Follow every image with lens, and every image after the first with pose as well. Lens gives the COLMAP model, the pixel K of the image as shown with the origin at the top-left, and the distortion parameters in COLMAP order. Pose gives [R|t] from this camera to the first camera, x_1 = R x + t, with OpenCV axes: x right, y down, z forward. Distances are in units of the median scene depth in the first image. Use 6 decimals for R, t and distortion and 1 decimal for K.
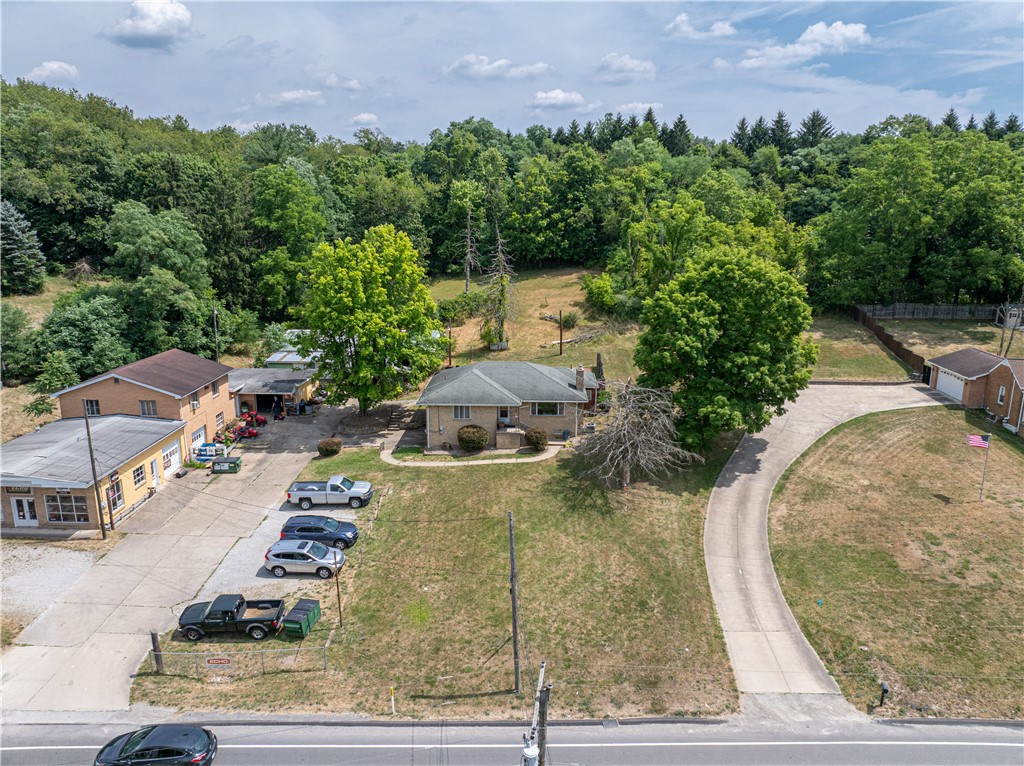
lens RADIAL K [[716.9, 0, 511.3], [0, 716.9, 380.0], [0, 0, 1]] dist [-0.041476, 0.010454]
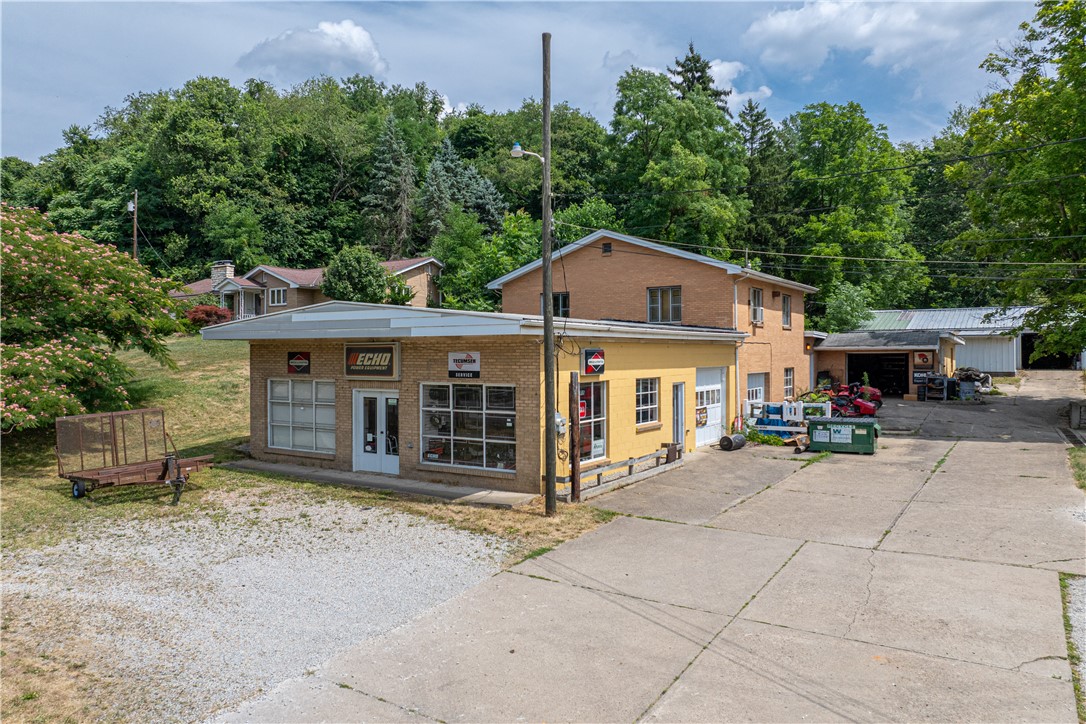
lens RADIAL K [[761.9, 0, 543.0], [0, 761.9, 362.0], [0, 0, 1]] dist [-0.031422, 0.000350]
pose [[0.849899, 0.002209, -0.526941, -0.348271], [-0.117350, 0.975672, -0.185183, 0.191460], [0.513712, 0.219224, 0.829482, 0.611751]]
